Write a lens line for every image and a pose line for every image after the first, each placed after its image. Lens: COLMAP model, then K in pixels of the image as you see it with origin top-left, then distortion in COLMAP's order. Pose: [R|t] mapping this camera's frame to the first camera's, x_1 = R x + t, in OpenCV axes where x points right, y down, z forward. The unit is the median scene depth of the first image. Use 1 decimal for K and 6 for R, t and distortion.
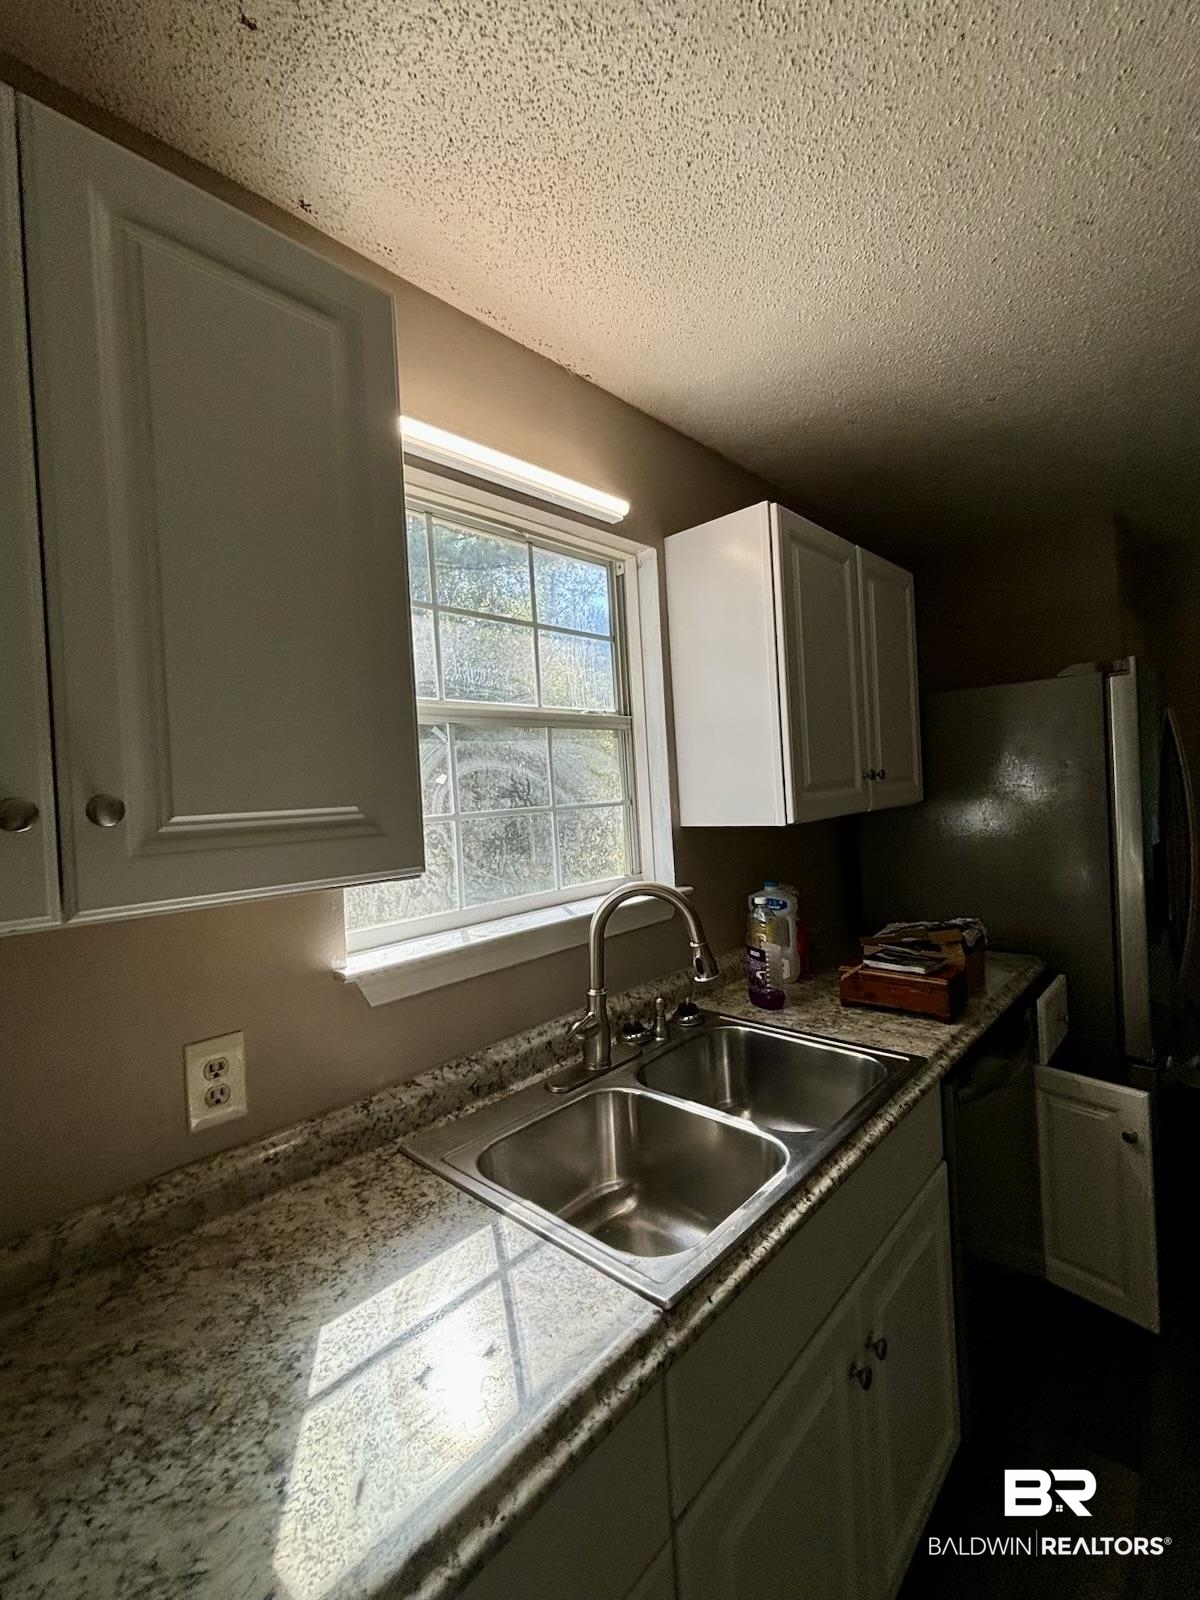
lens RADIAL K [[690.9, 0, 600.0], [0, 690.9, 800.0], [0, 0, 1]] dist [-0.000268, 0.006208]
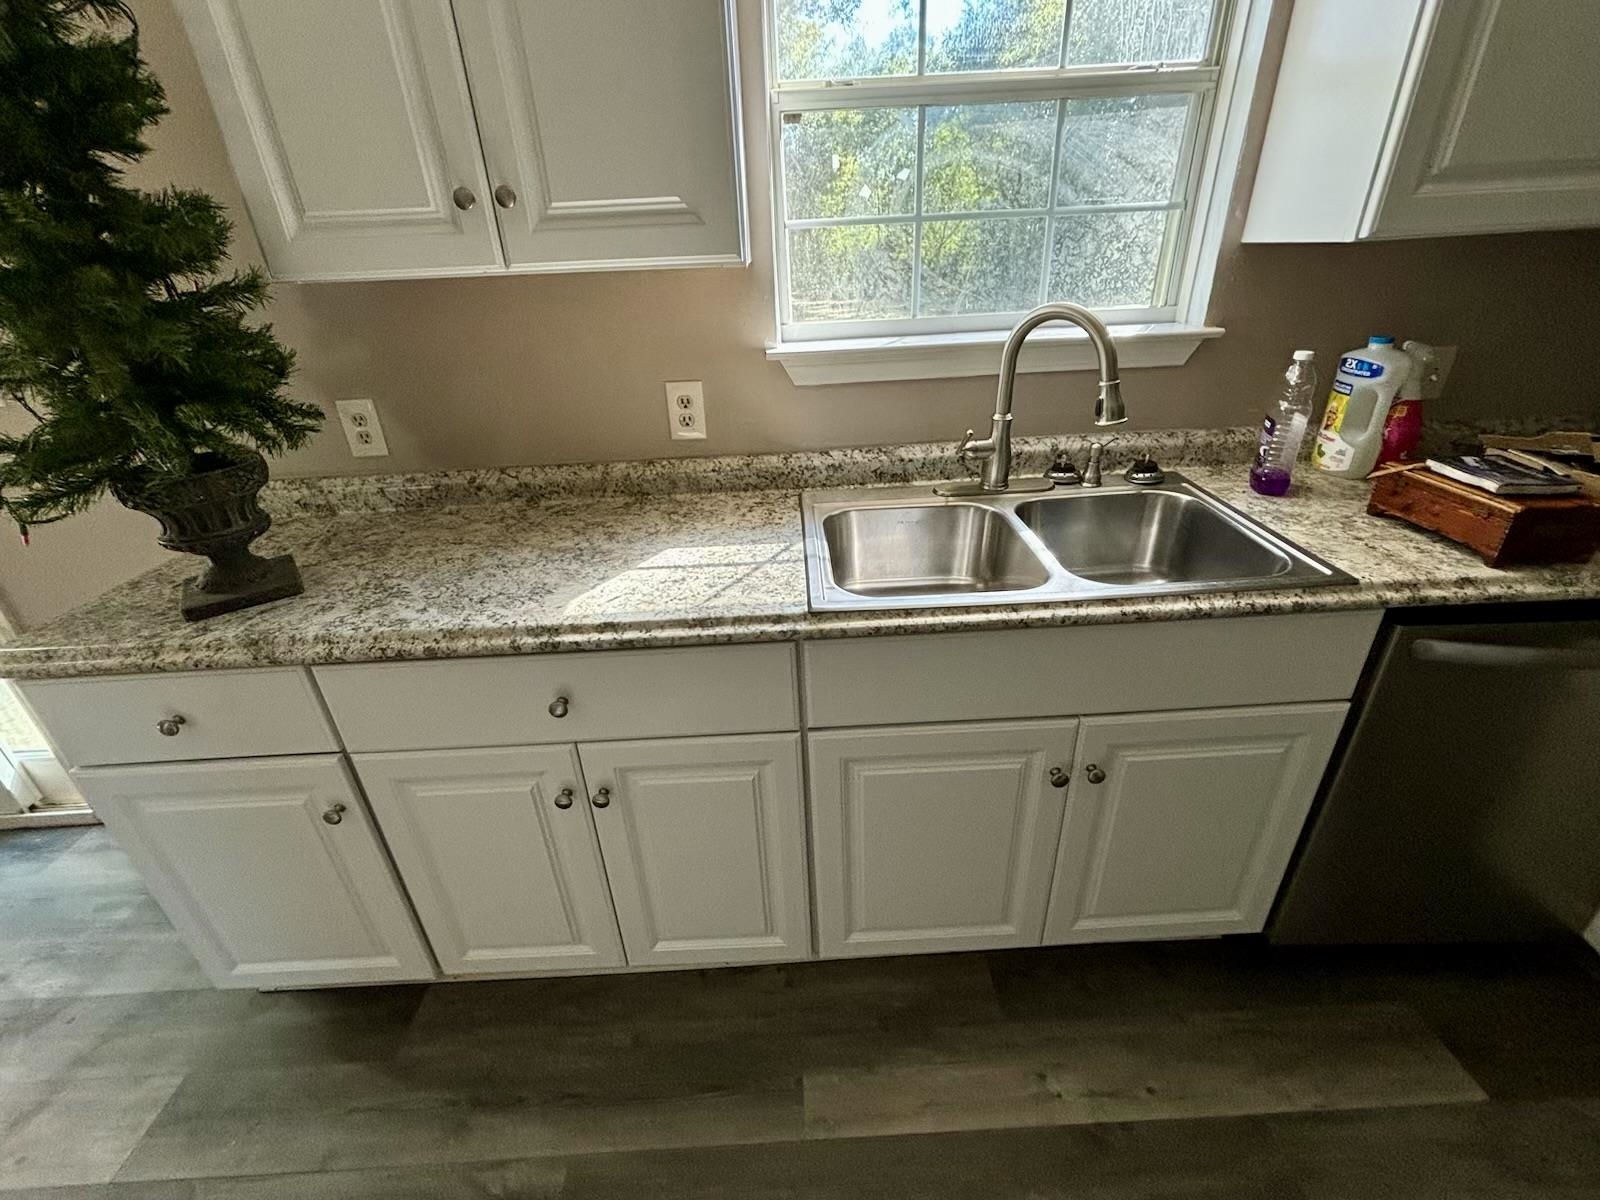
lens RADIAL K [[690.9, 0, 800.0], [0, 690.9, 600.0], [0, 0, 1]] dist [-0.000268, 0.006208]
pose [[0.709905, 0.349945, -0.611207, 0.501026], [-0.009718, 0.872609, 0.488323, 0.019578], [0.704231, -0.340723, 0.622870, 0.067266]]
